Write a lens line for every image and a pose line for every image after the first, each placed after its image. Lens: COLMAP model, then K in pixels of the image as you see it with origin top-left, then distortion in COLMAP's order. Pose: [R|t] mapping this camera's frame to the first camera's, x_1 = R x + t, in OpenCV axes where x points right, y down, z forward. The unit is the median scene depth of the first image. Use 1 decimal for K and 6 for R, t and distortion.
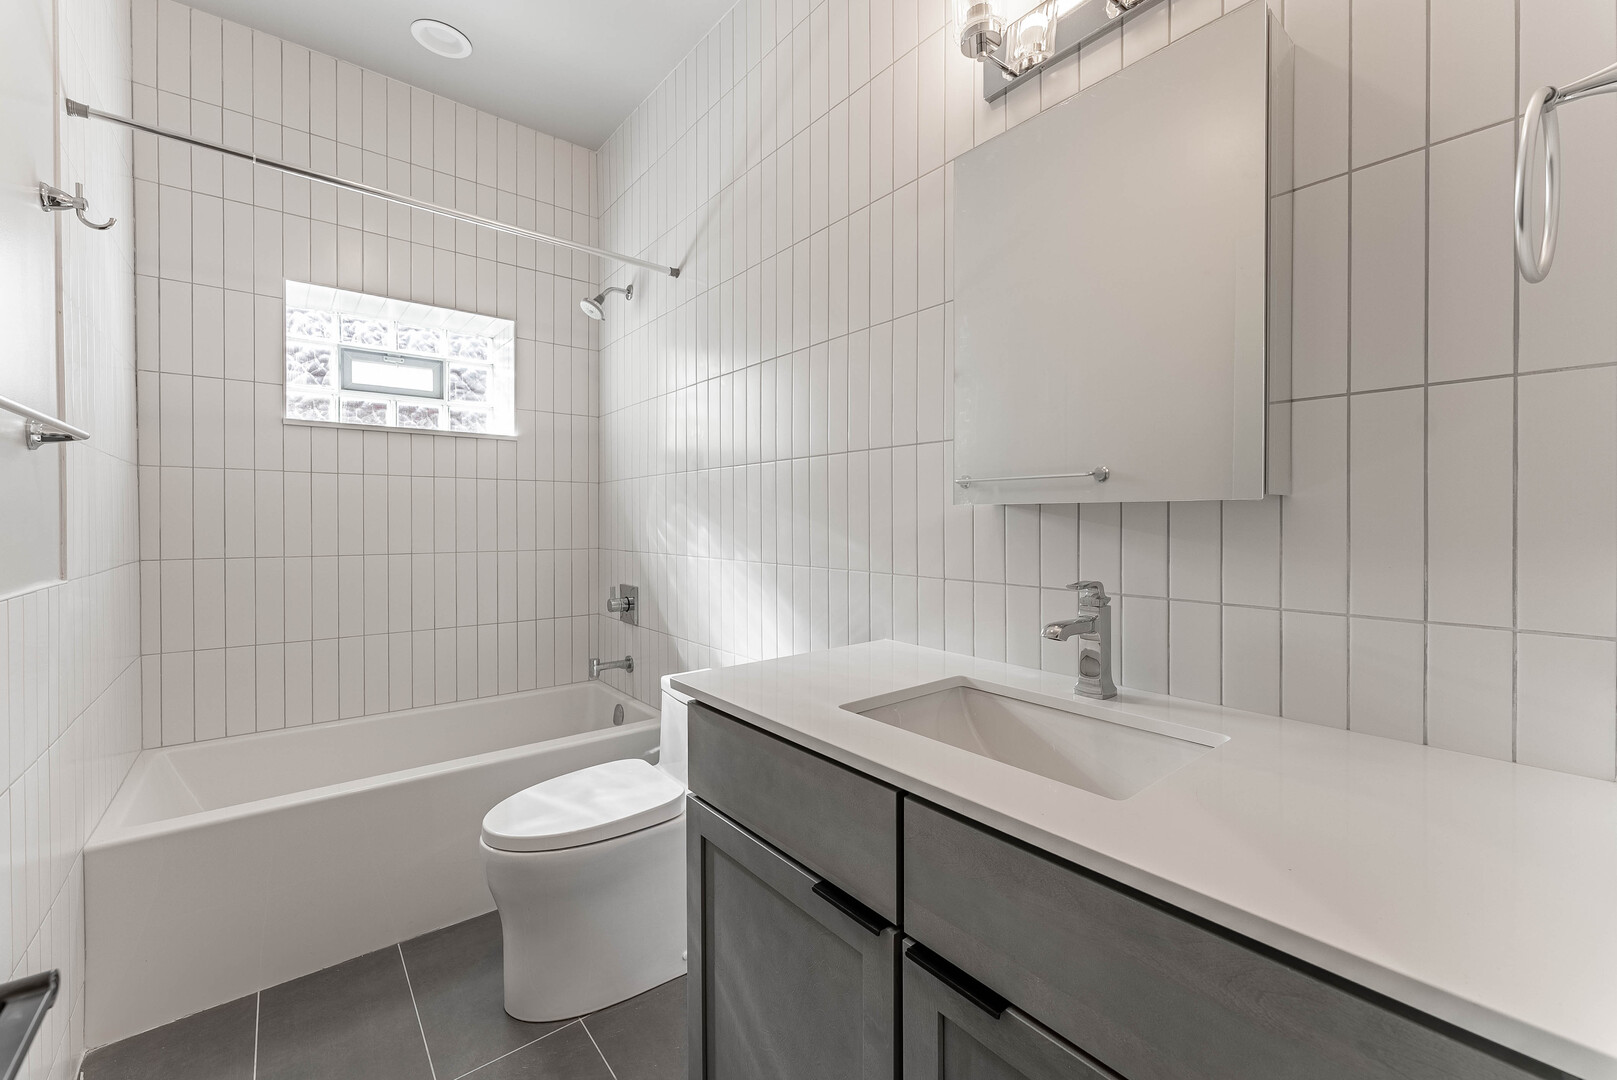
lens RADIAL K [[677.5, 0, 777.8], [0, 677.5, 527.7], [0, 0, 1]] dist [-0.001066, 0.000210]
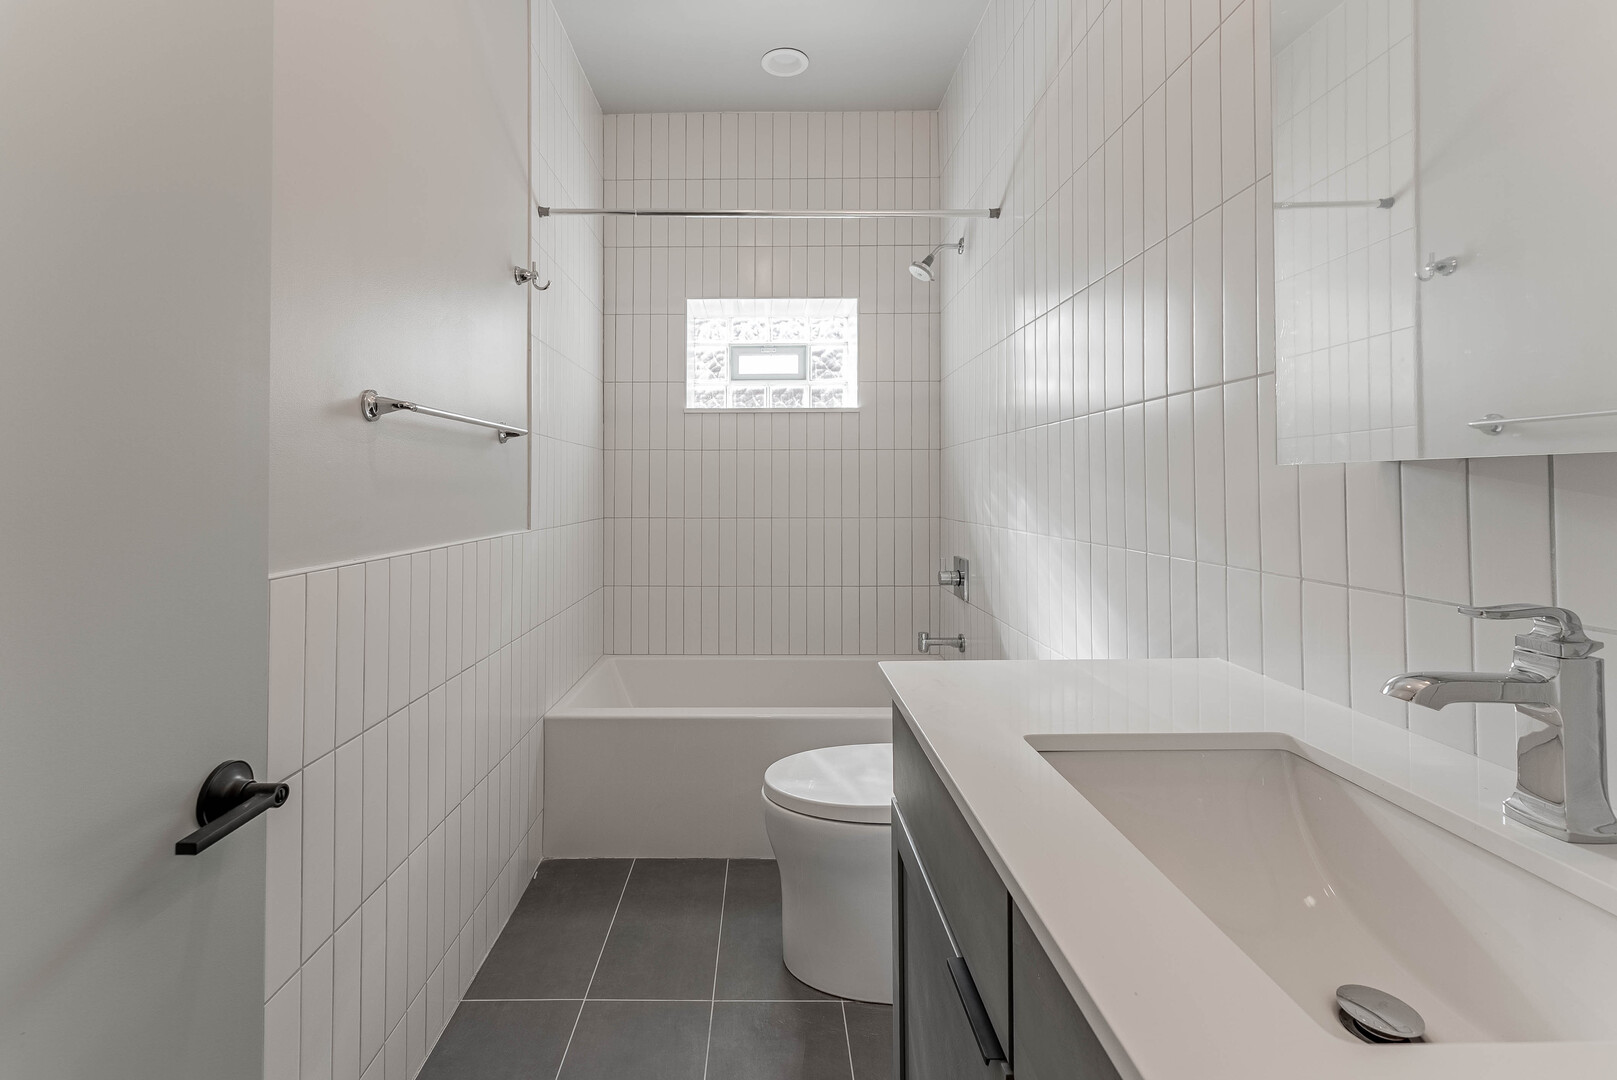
lens RADIAL K [[677.5, 0, 769.4], [0, 677.5, 478.6], [0, 0, 1]] dist [-0.001066, 0.000210]
pose [[0.771567, -0.011164, -0.636050, 0.197116], [-0.004274, 0.999732, -0.022732, -0.002493], [0.636134, 0.020257, 0.771313, 0.128772]]
